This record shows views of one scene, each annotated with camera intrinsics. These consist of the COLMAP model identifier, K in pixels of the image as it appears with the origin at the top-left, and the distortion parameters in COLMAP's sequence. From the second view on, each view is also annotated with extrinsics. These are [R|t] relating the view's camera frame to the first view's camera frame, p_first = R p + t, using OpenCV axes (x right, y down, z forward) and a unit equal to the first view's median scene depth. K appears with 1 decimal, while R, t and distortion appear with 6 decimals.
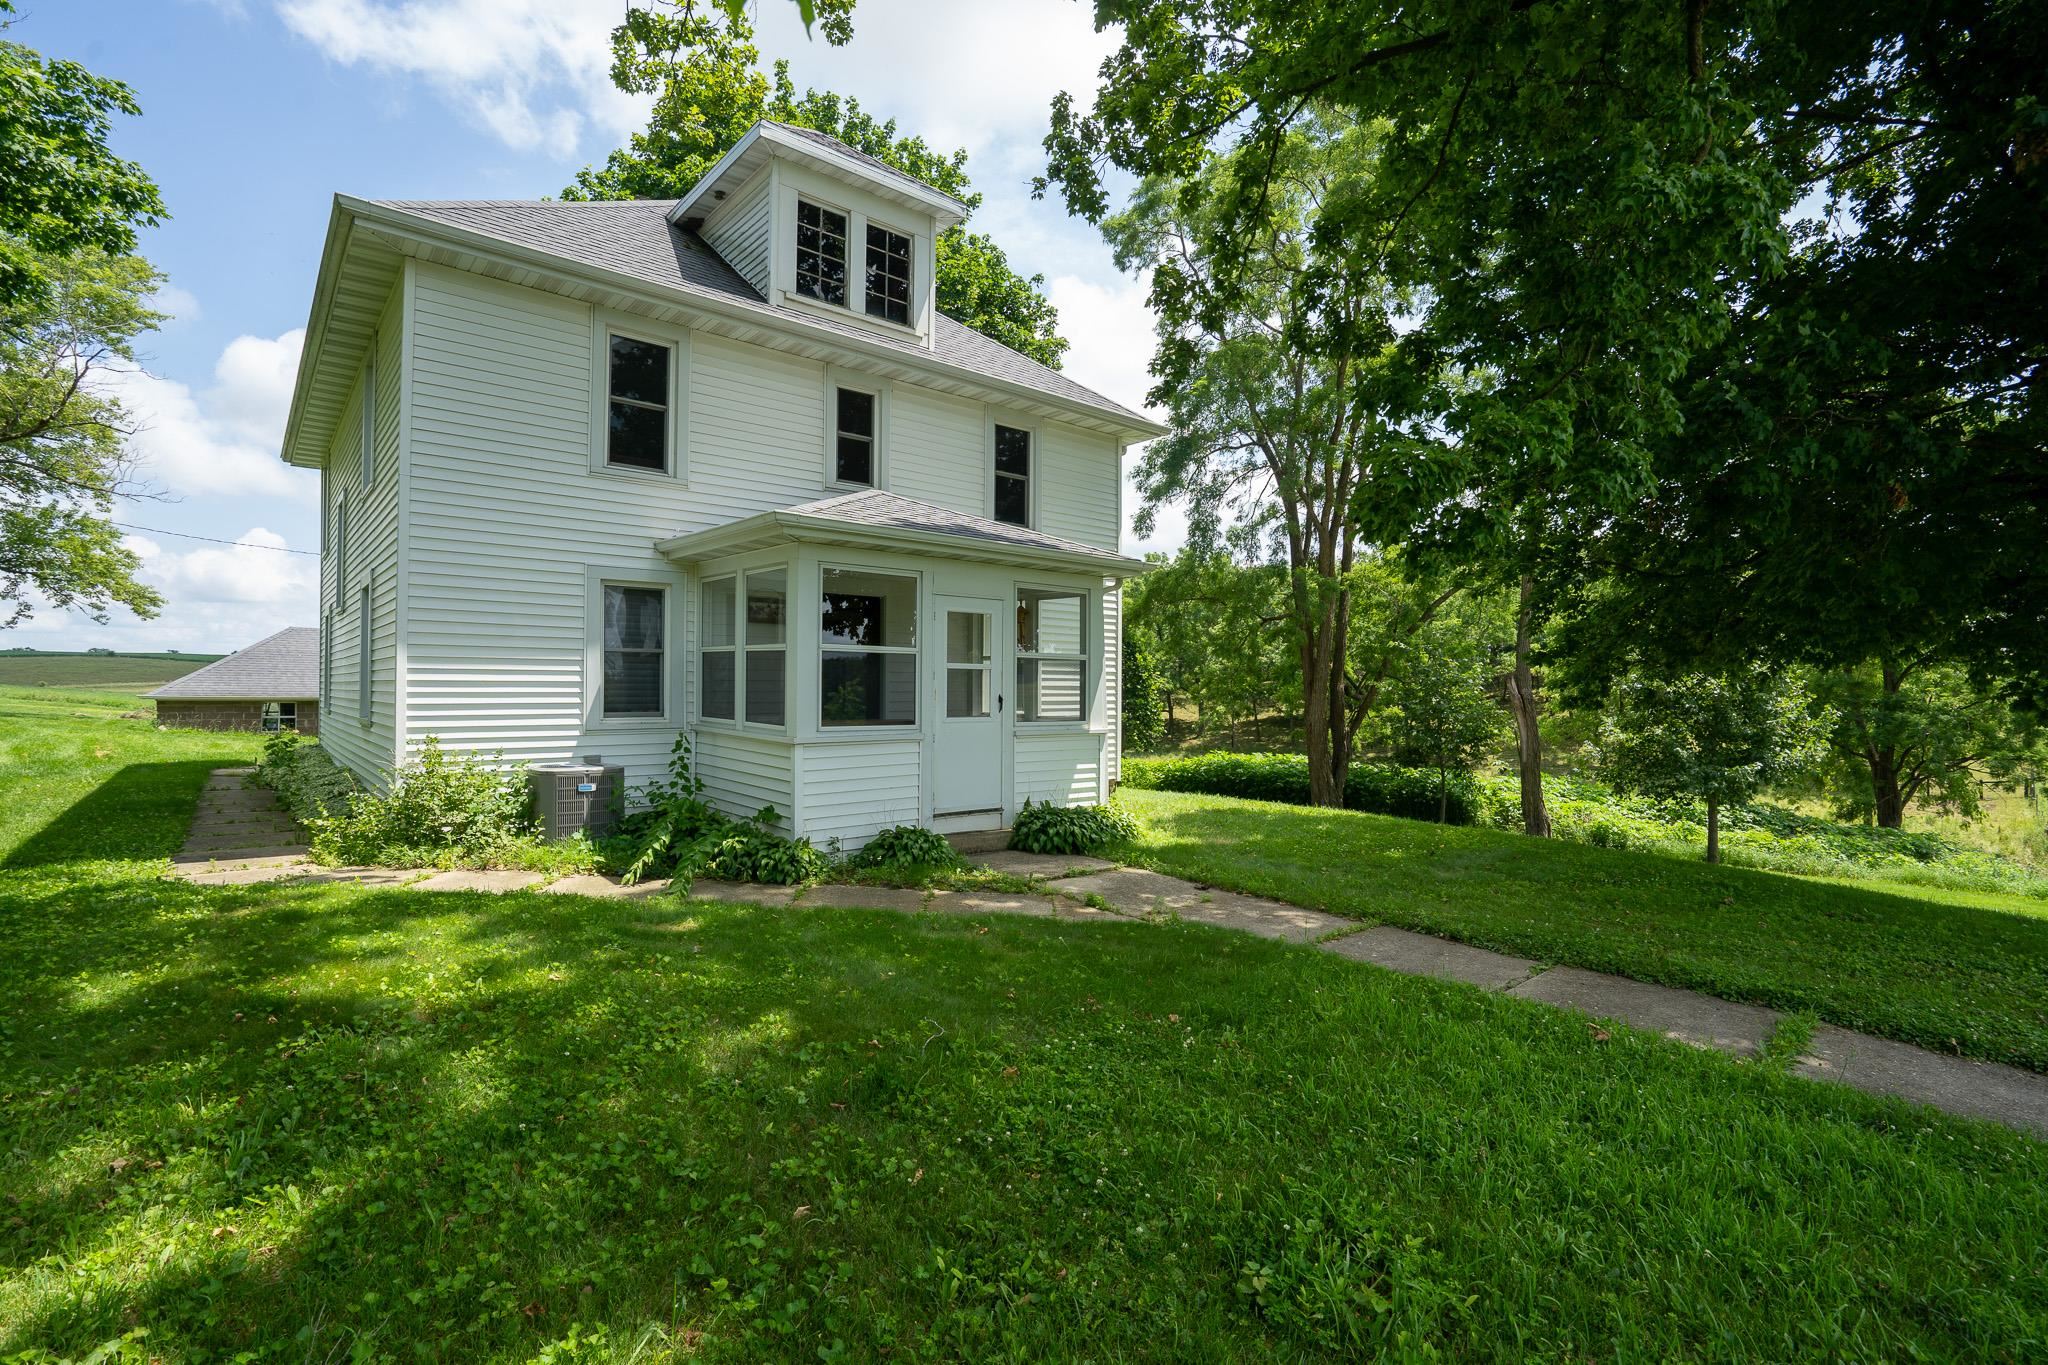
lens RADIAL K [[947.4, 0, 1030.2], [0, 947.4, 676.3], [0, 0, 1]] dist [0.000709, 0.000150]
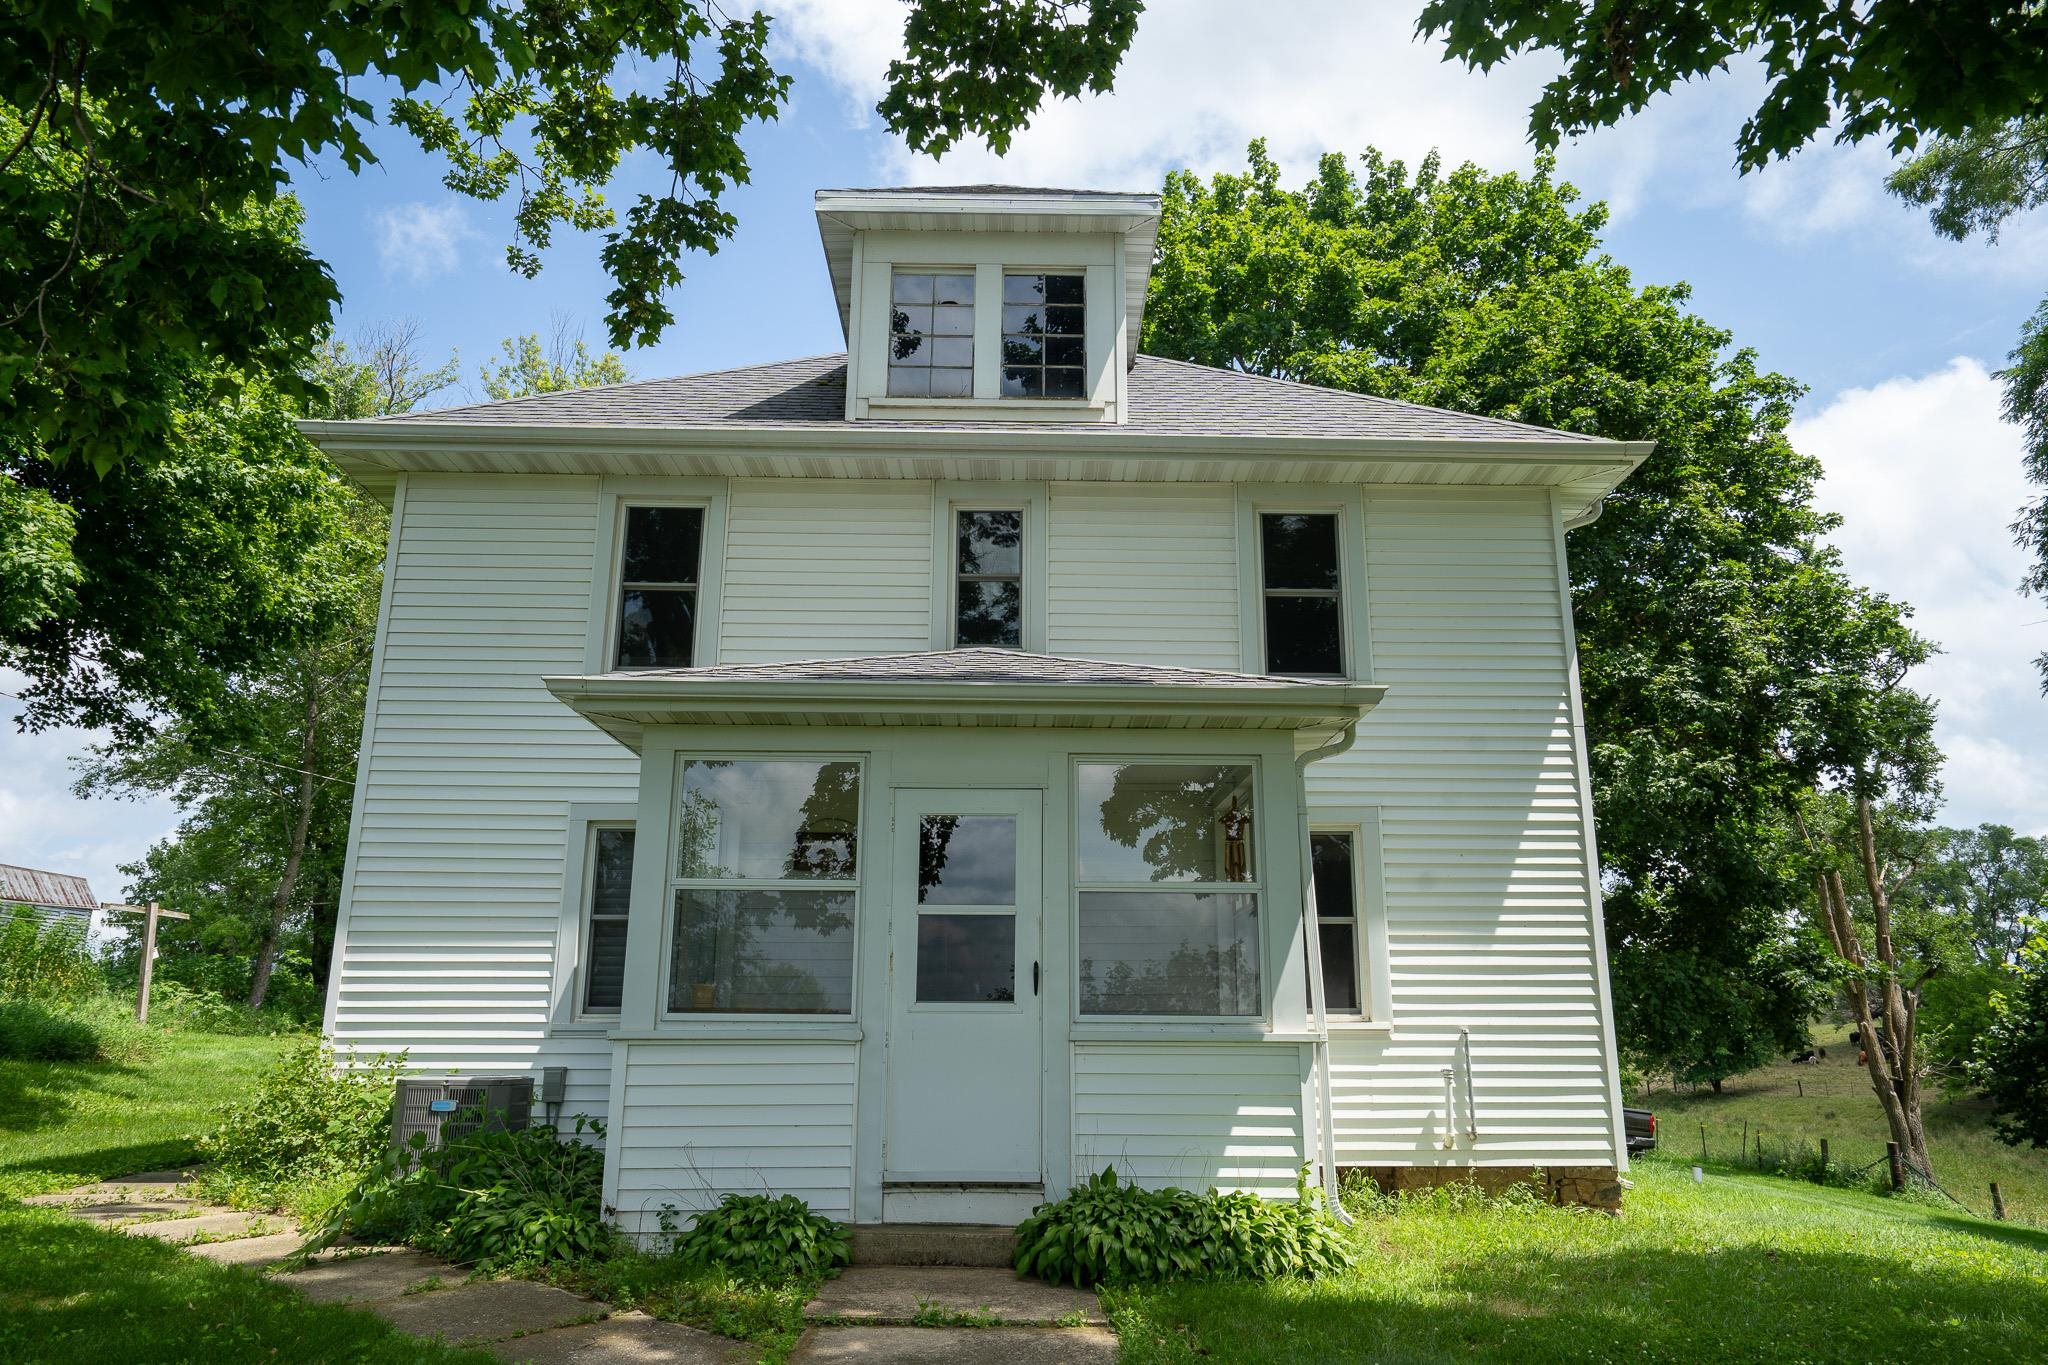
lens RADIAL K [[1335.9, 0, 1024.6], [0, 1335.9, 677.0], [0, 0, 1]] dist [0.006460, 0.000007]
pose [[0.791479, -0.157116, -0.590657, 0.397033], [0.020036, 0.972545, -0.231852, 0.033285], [0.610868, 0.171671, 0.772897, 0.336095]]
